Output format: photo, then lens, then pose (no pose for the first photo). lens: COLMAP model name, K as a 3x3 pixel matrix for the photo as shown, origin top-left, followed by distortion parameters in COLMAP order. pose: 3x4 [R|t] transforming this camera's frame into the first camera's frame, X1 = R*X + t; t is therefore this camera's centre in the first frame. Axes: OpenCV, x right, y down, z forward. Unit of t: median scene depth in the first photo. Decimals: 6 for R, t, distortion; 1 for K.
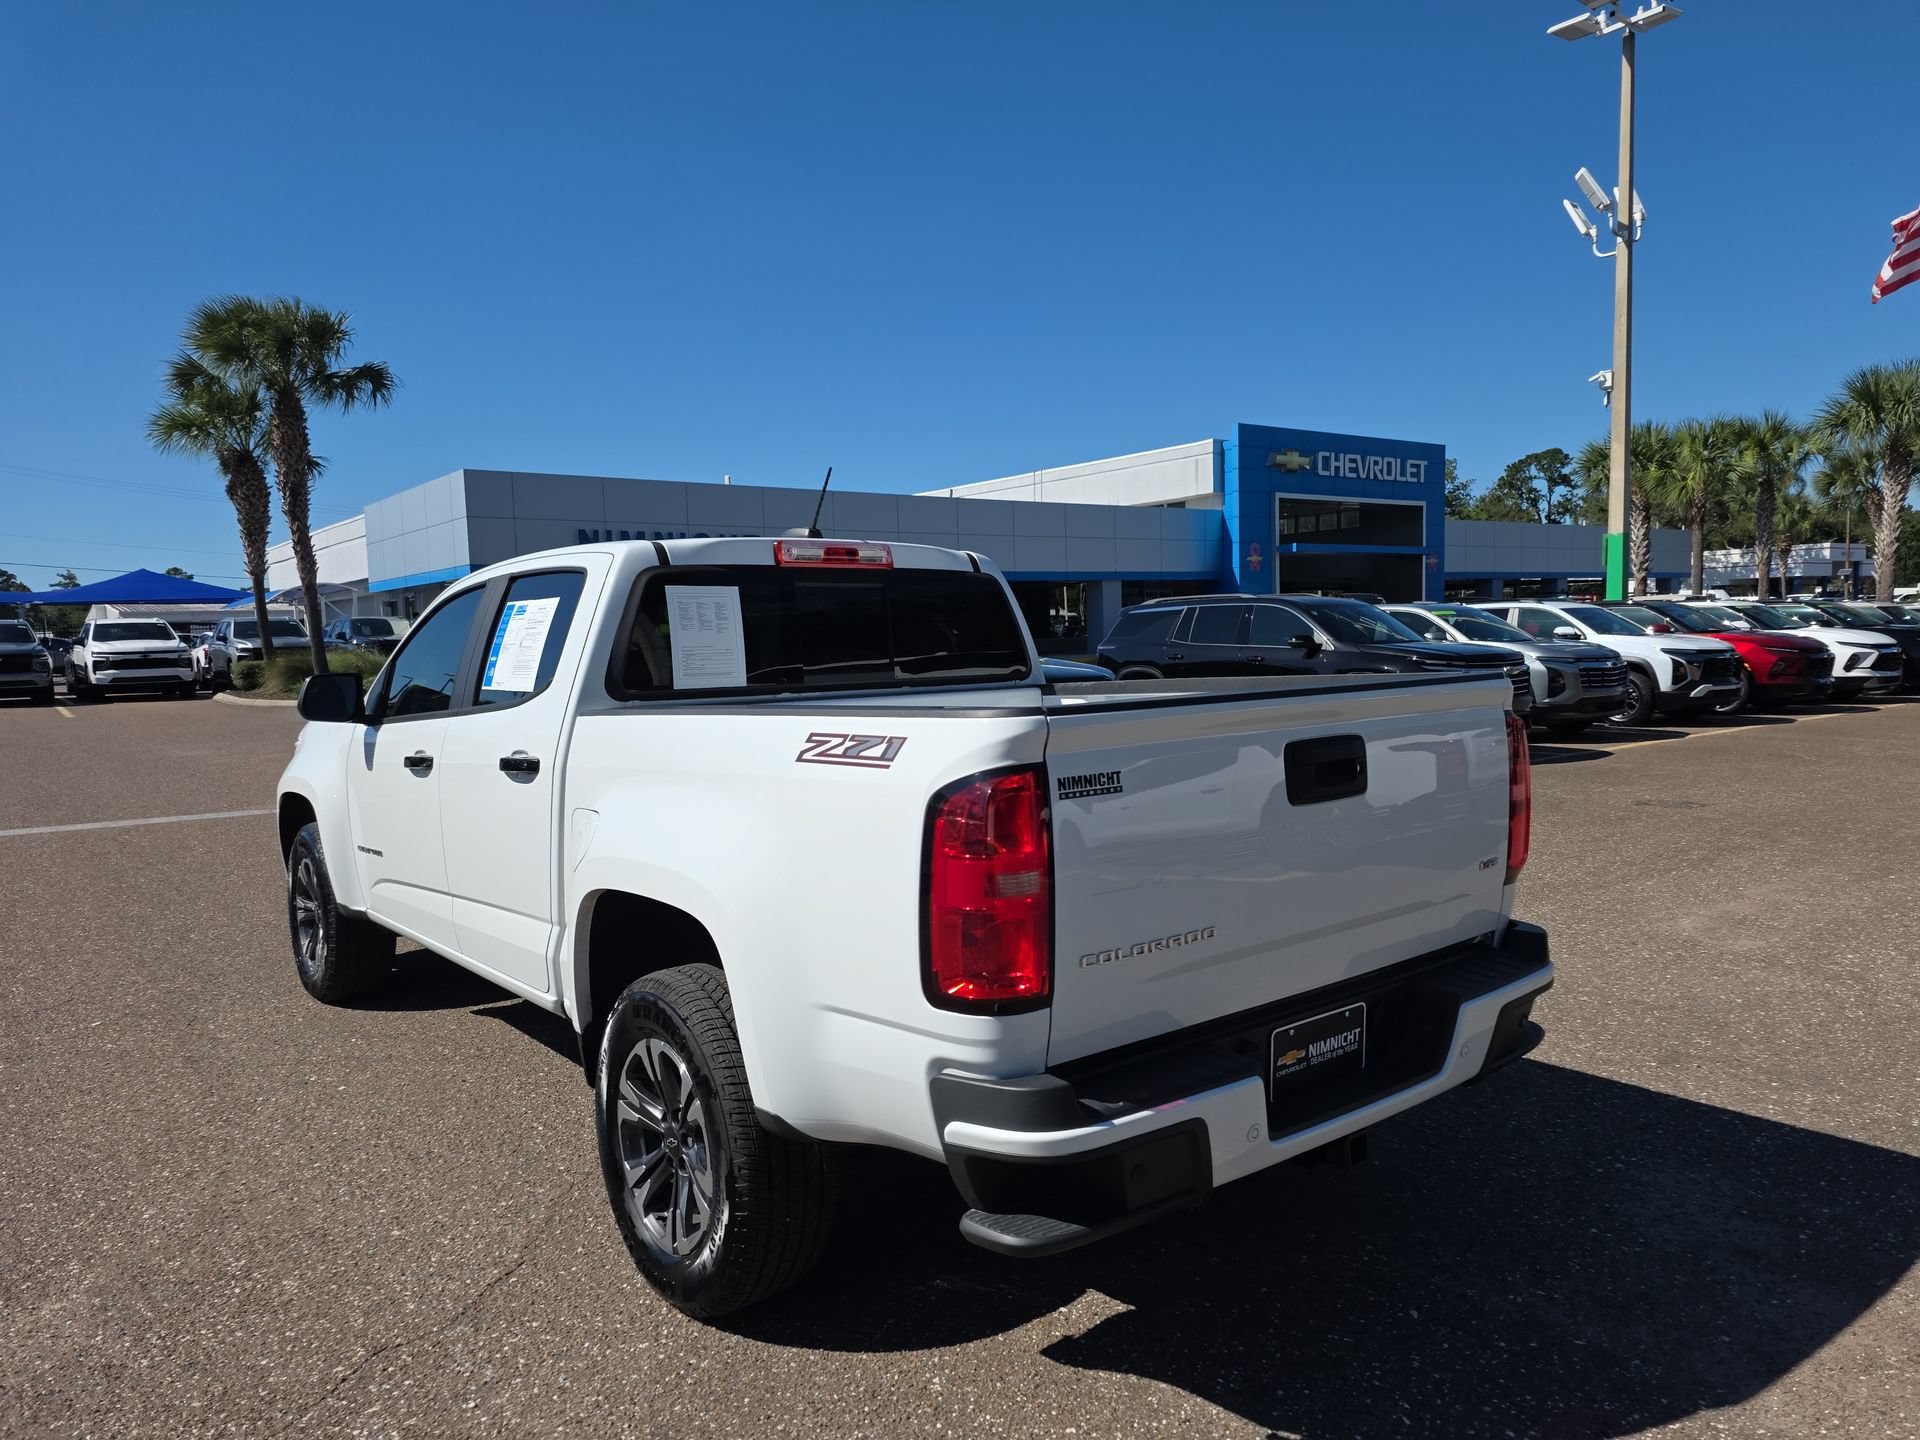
lens RADIAL K [[1283.8, 0, 970.5], [0, 1283.8, 723.3], [0, 0, 1]] dist [0.057205, -0.042476]
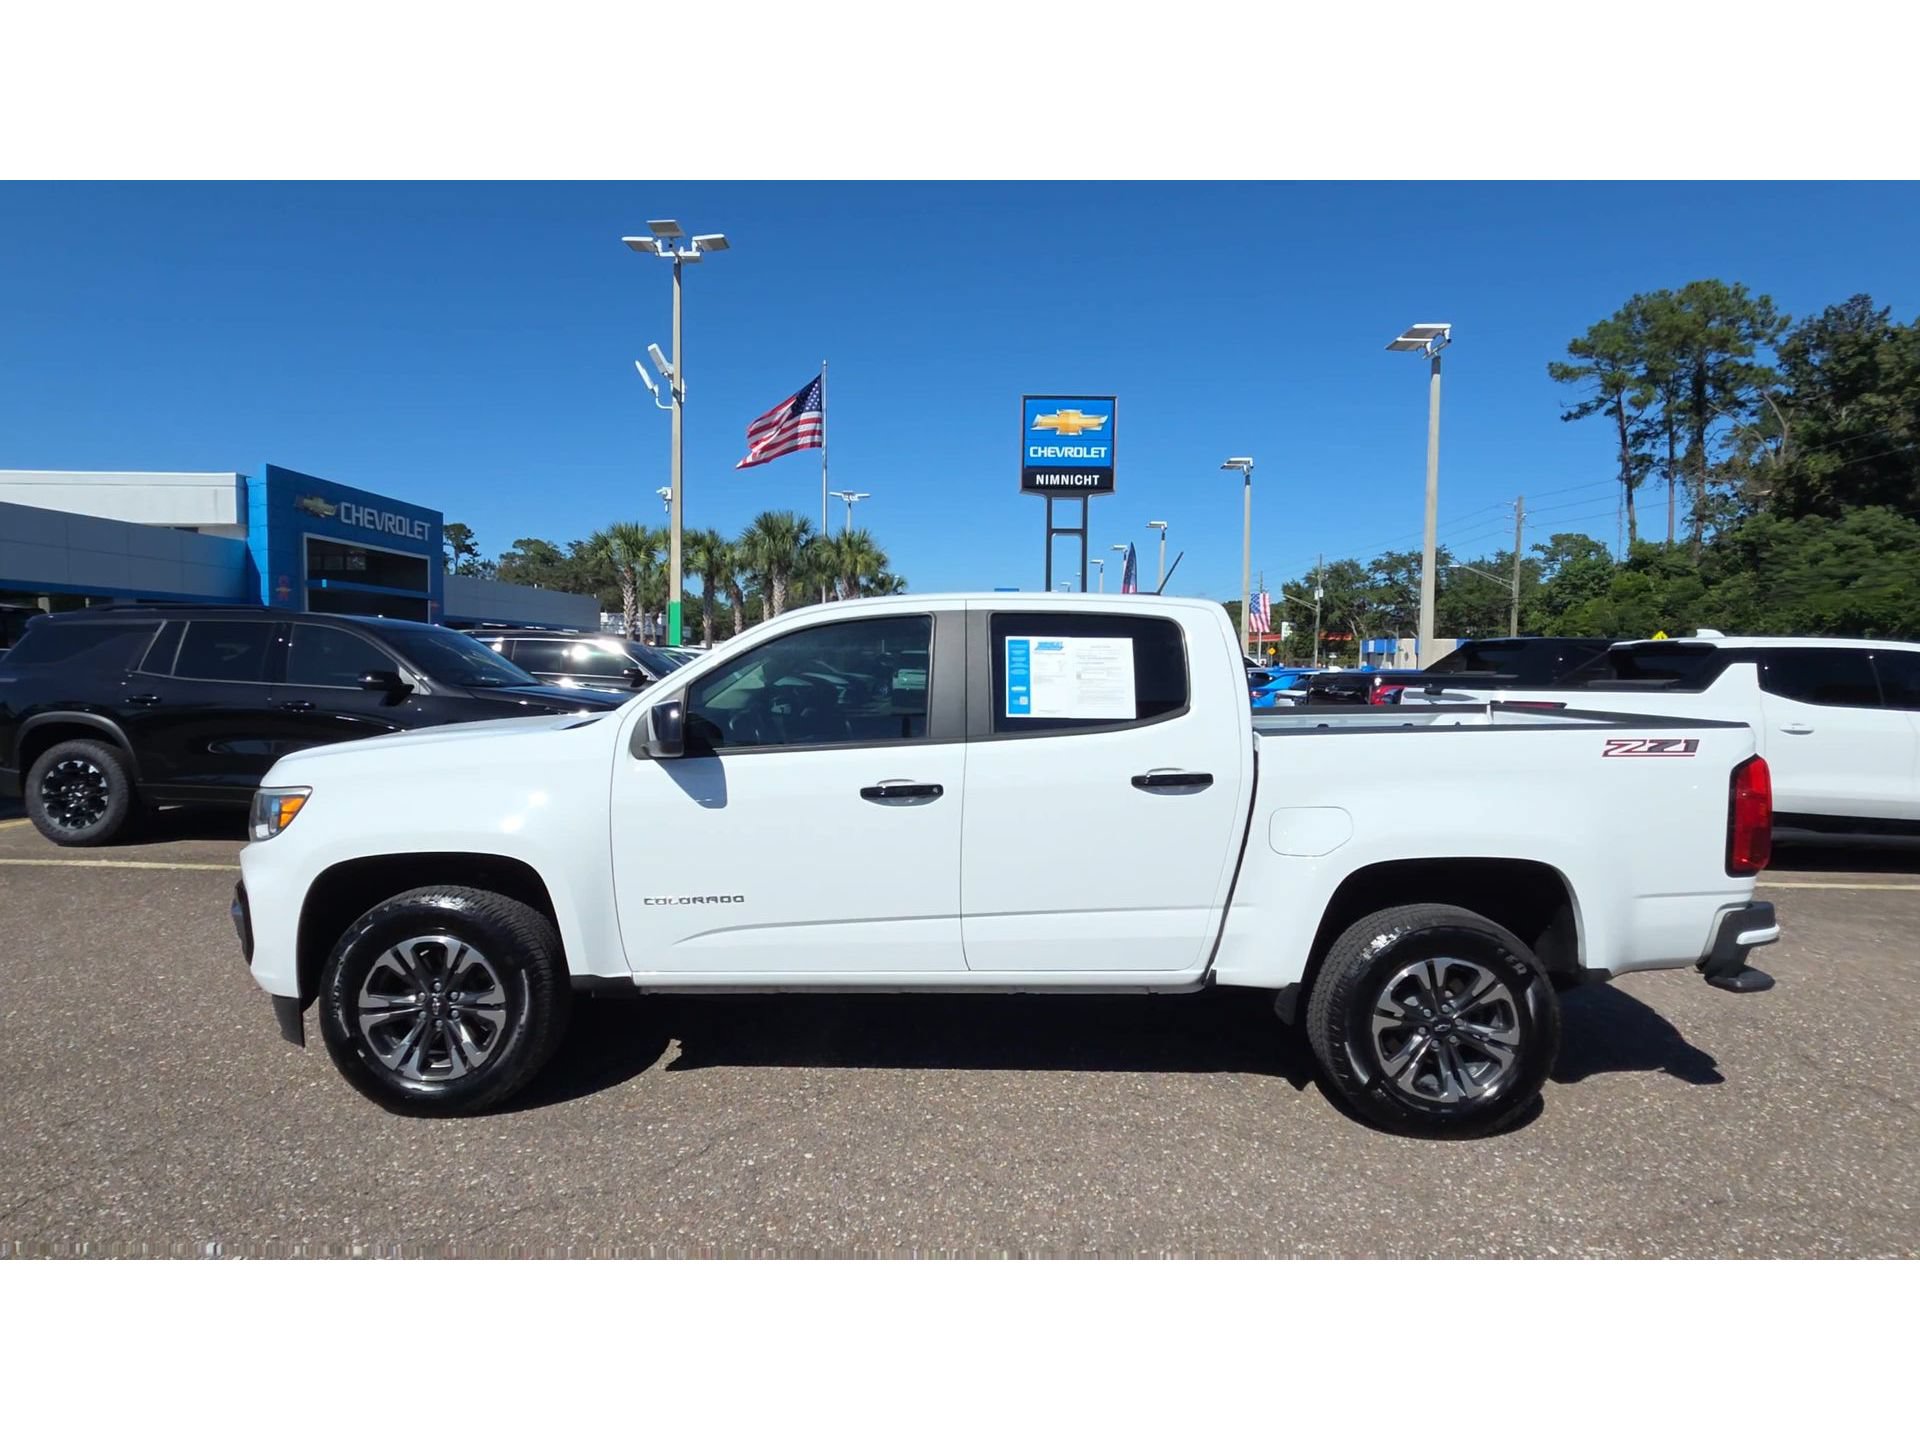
lens RADIAL K [[994.6, 0, 943.7], [0, 994.6, 694.8], [0, 0, 1]] dist [0.005510, -0.001077]
pose [[0.627291, 0.009817, 0.778723, -0.268862], [0.022009, 0.999298, -0.030327, -0.005037], [-0.778474, 0.036163, 0.626634, 0.133238]]
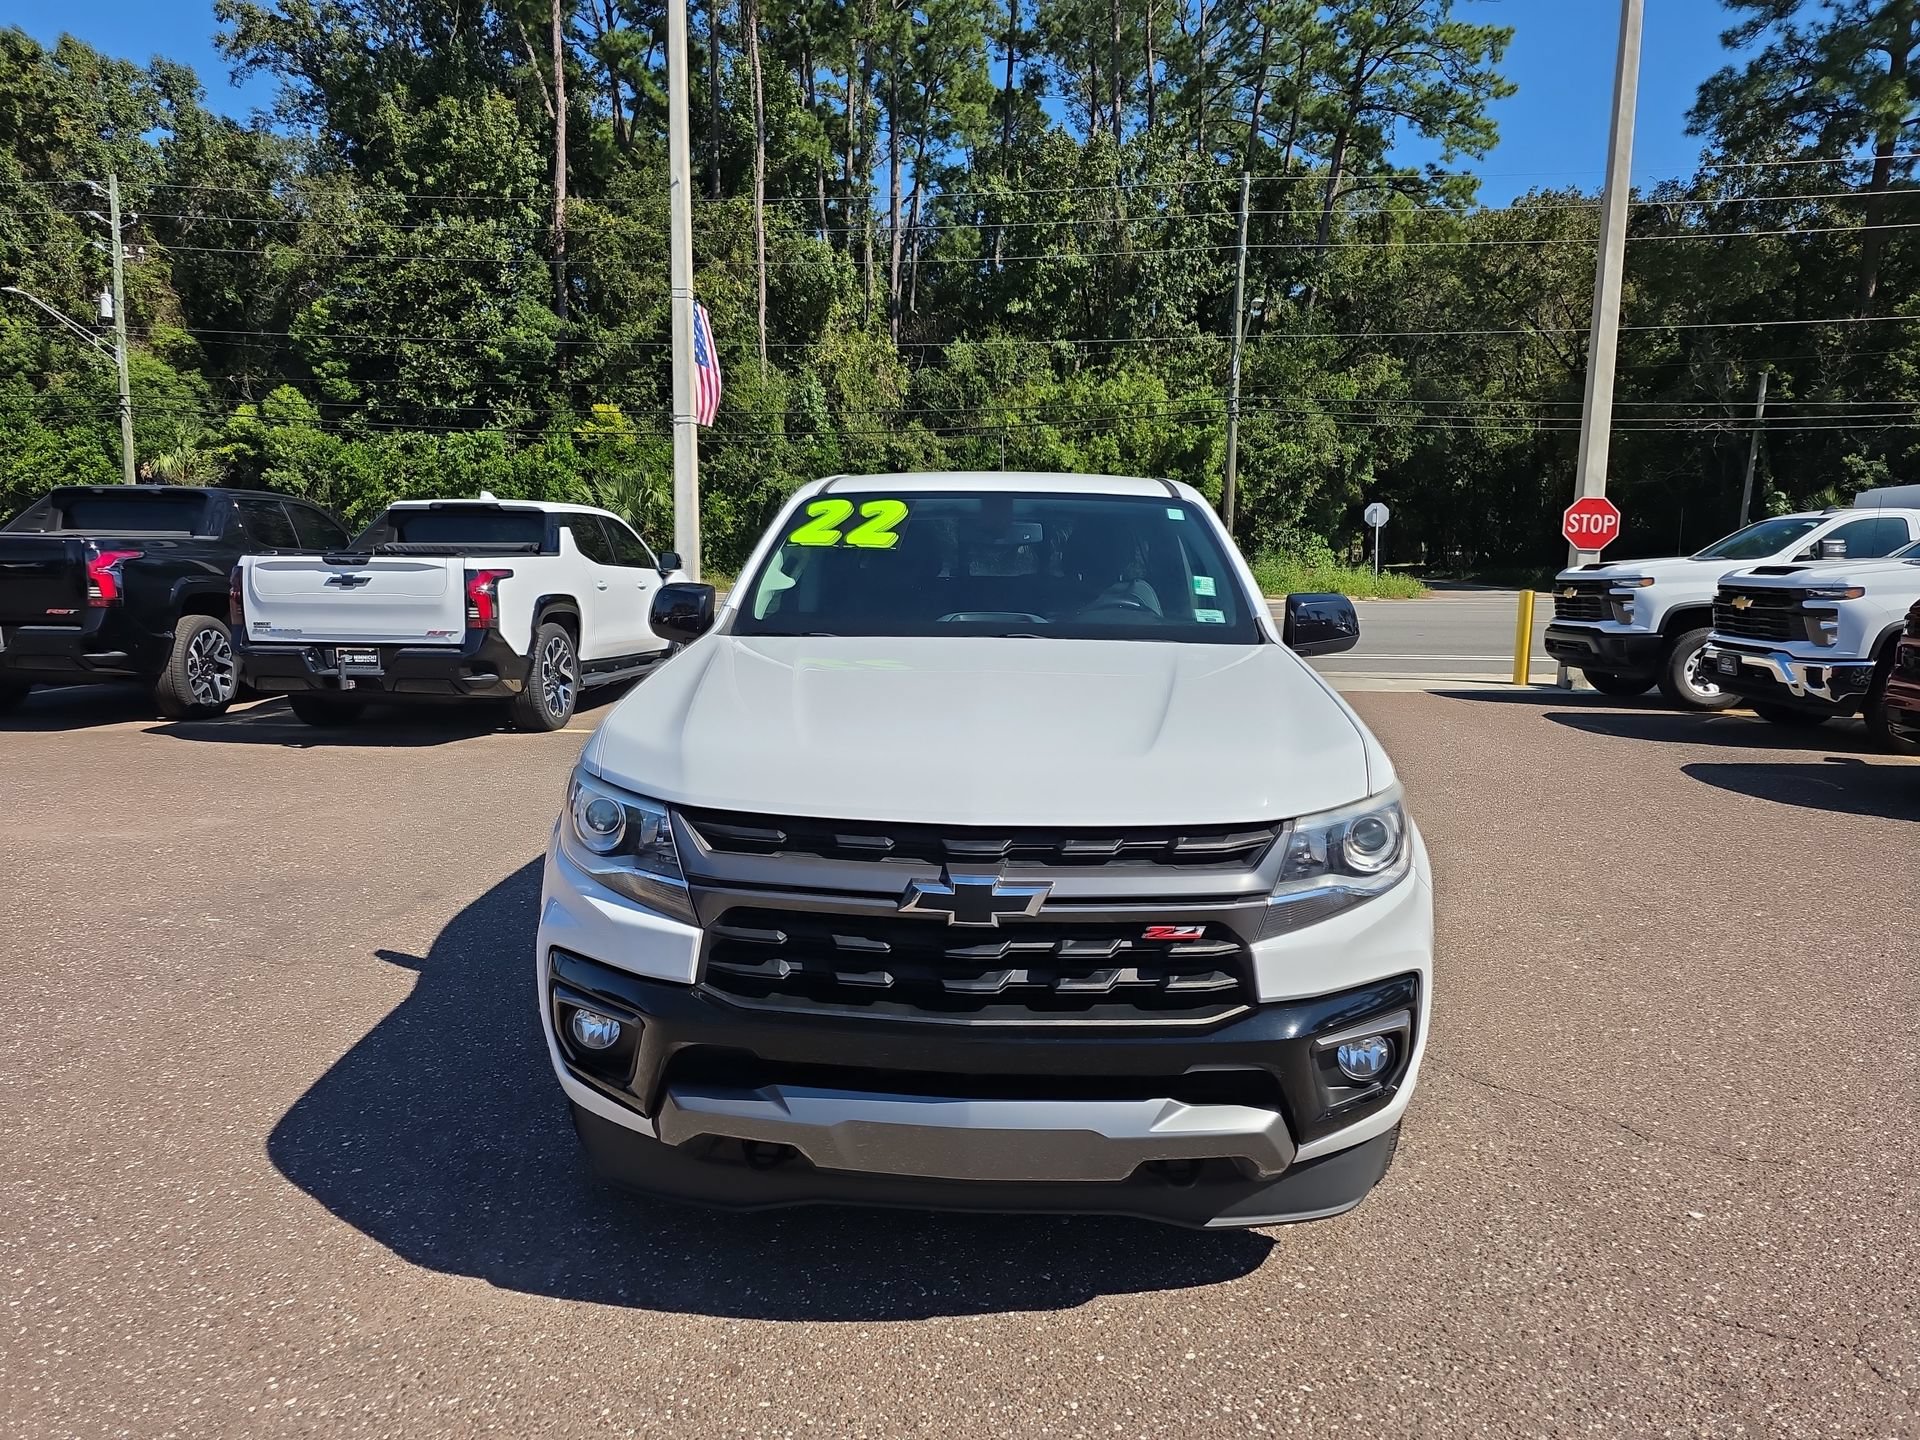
lens RADIAL K [[1283.8, 0, 950.5], [0, 1283.8, 696.0], [0, 0, 1]] dist [0.057205, -0.042476]
pose [[-0.744869, -0.064119, 0.664122, -0.256641], [0.049241, 0.987374, 0.150556, -0.032285], [-0.665391, 0.144847, -0.732308, 0.526704]]
